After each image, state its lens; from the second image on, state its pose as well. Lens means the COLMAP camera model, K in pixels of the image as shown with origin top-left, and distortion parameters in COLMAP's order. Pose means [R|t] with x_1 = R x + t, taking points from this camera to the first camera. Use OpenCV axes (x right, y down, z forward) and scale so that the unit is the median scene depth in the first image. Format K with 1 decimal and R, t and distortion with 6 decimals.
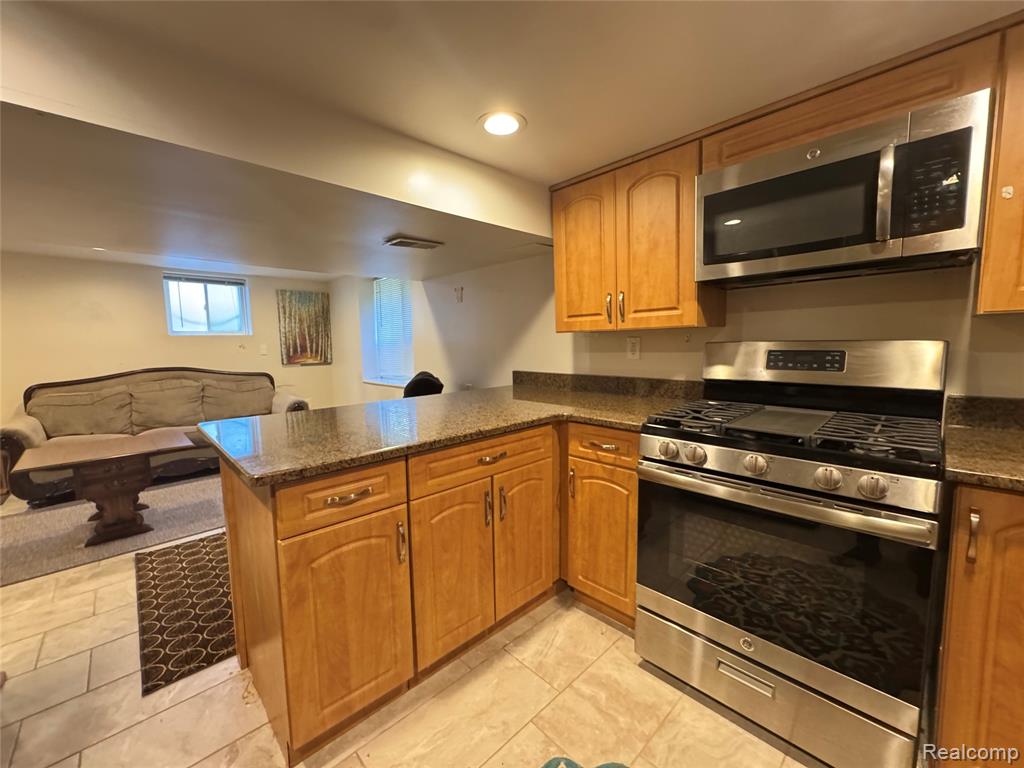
lens RADIAL K [[411.9, 0, 512.9], [0, 411.9, 386.6], [0, 0, 1]] dist [0.000761, -0.000927]
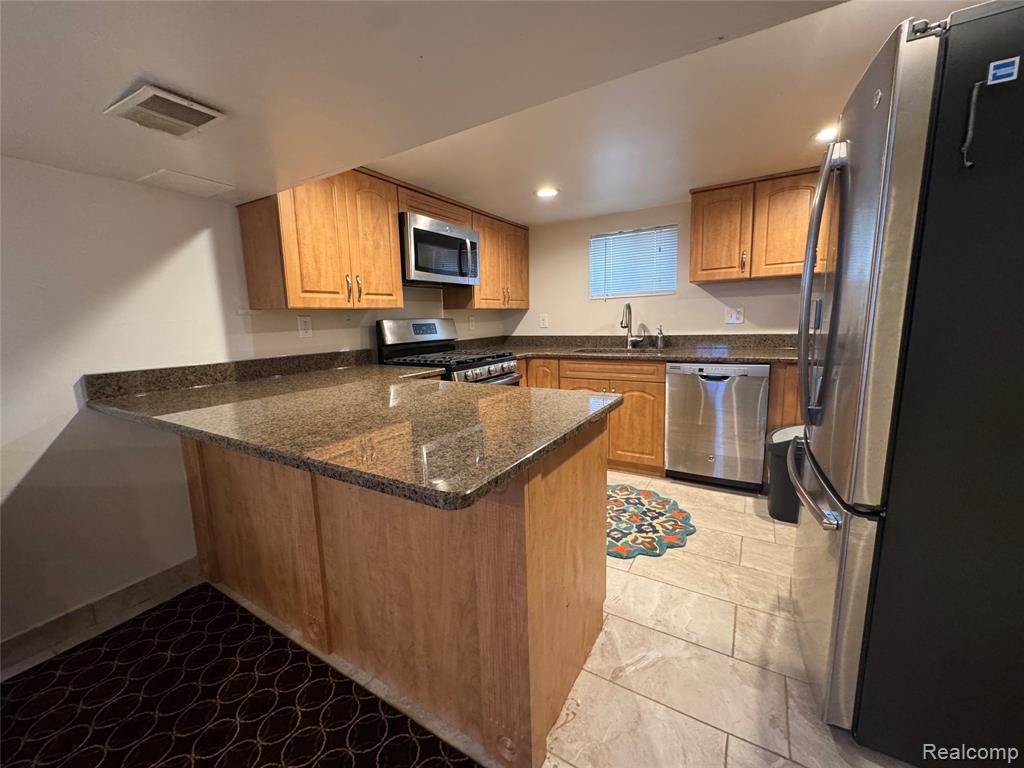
lens RADIAL K [[411.9, 0, 510.1], [0, 411.9, 384.9], [0, 0, 1]] dist [0.000761, -0.000927]
pose [[-0.261581, -0.129504, 0.956454, -0.506451], [0.134044, 0.976480, 0.168876, -0.032486], [-0.955828, 0.172381, -0.238069, 0.453956]]
